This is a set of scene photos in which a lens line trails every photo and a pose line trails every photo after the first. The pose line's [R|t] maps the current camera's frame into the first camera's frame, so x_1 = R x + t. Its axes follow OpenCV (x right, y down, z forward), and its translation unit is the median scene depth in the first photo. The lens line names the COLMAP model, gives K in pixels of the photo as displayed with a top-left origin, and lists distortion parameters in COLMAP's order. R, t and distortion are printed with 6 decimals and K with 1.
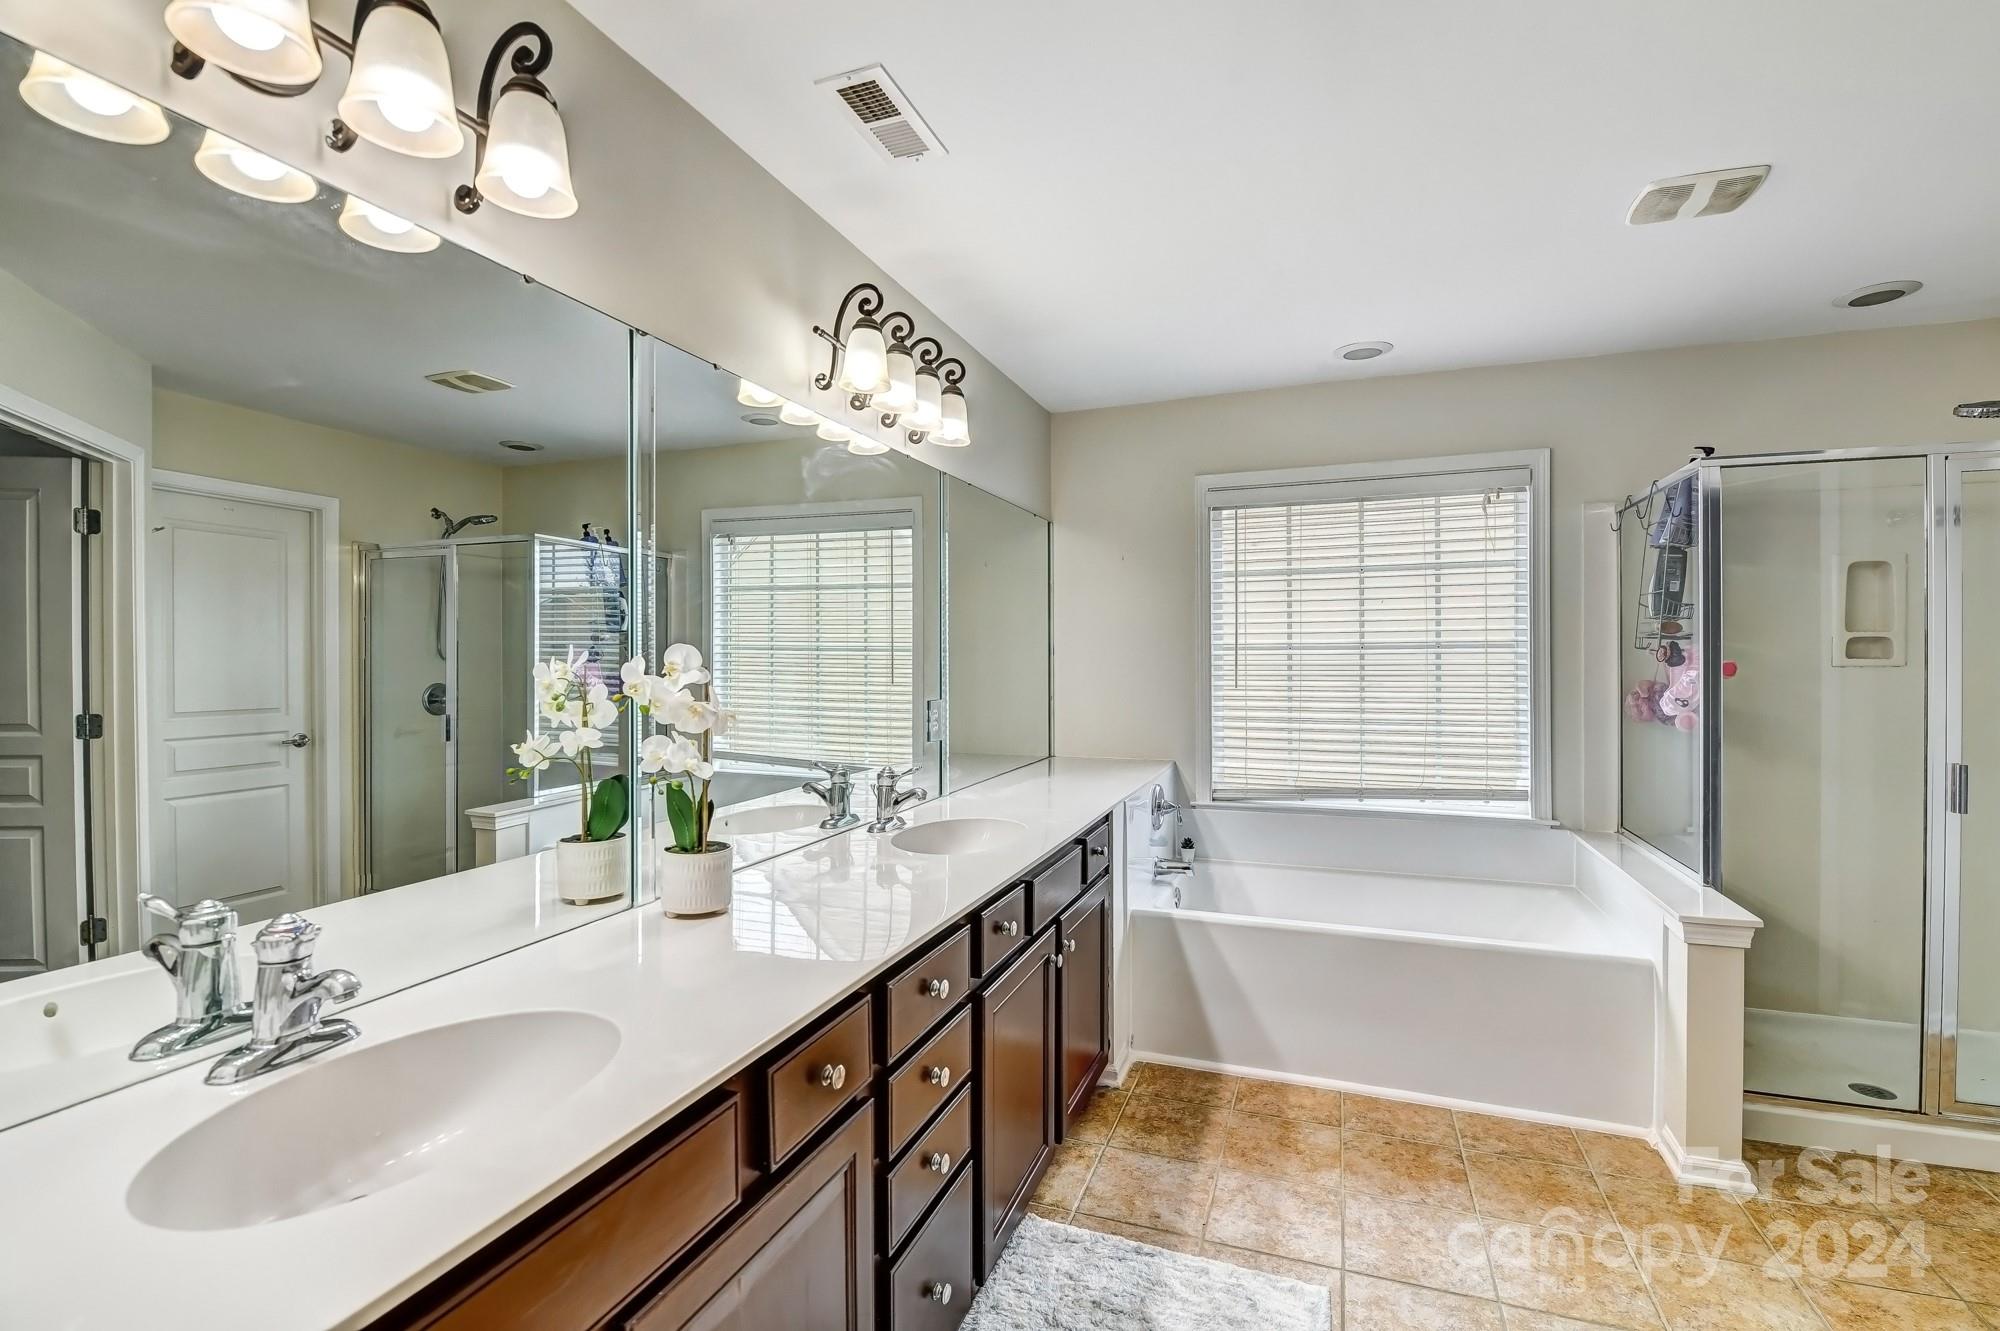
lens RADIAL K [[876.4, 0, 1000.0], [0, 876.4, 665.5], [0, 0, 1]] dist [0.001084, -0.009636]
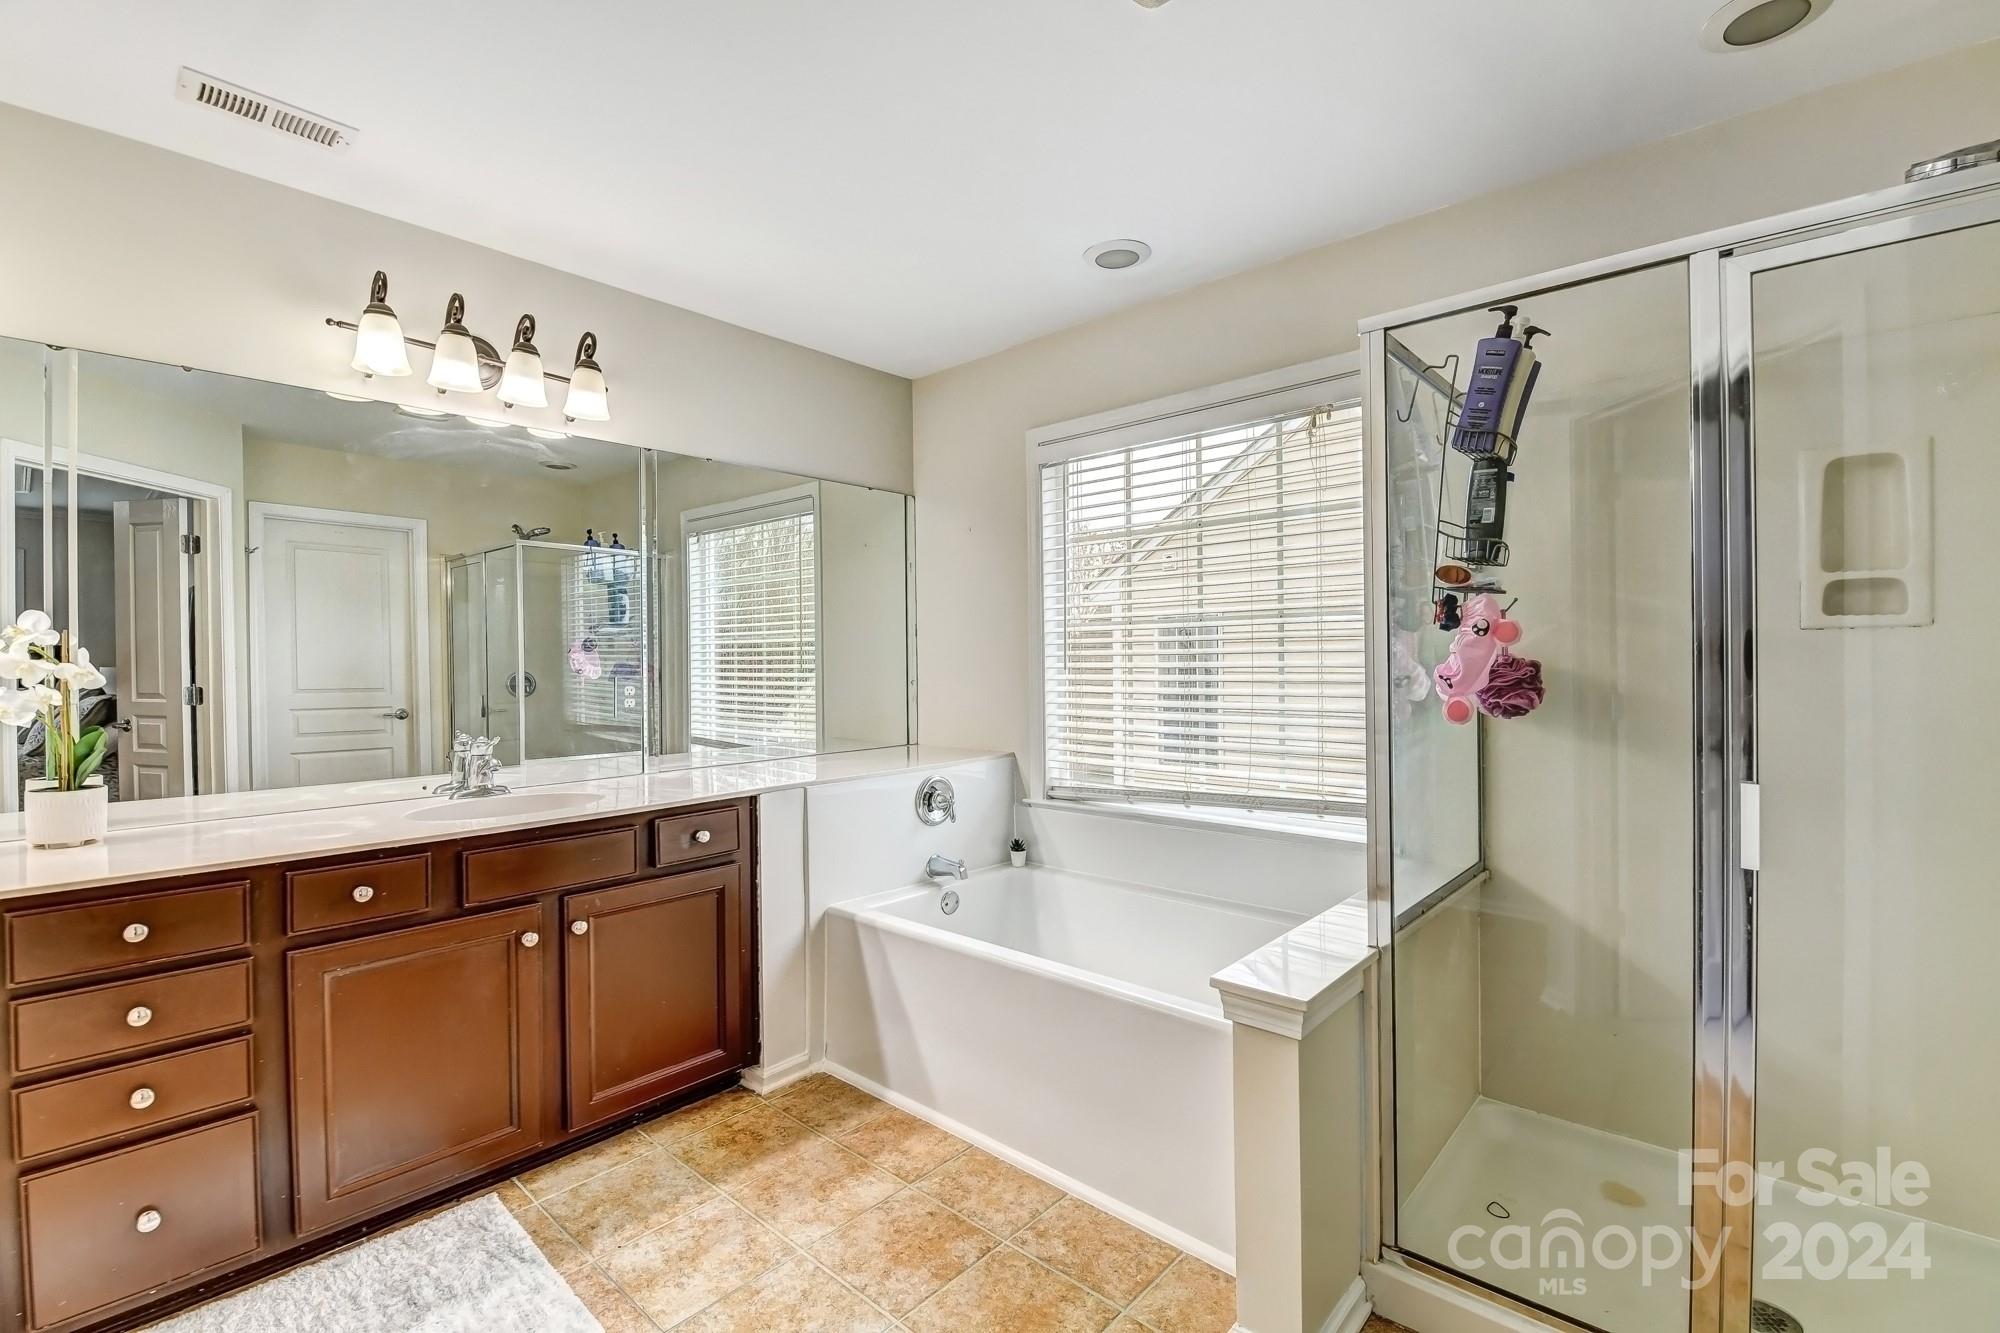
lens RADIAL K [[876.4, 0, 1000.0], [0, 876.4, 666.5], [0, 0, 1]] dist [0.001084, -0.009636]
pose [[0.931339, -0.001886, -0.364148, 0.607060], [0.002486, 0.999996, 0.001178, 0.024118], [0.364145, -0.002002, 0.931340, 0.195657]]
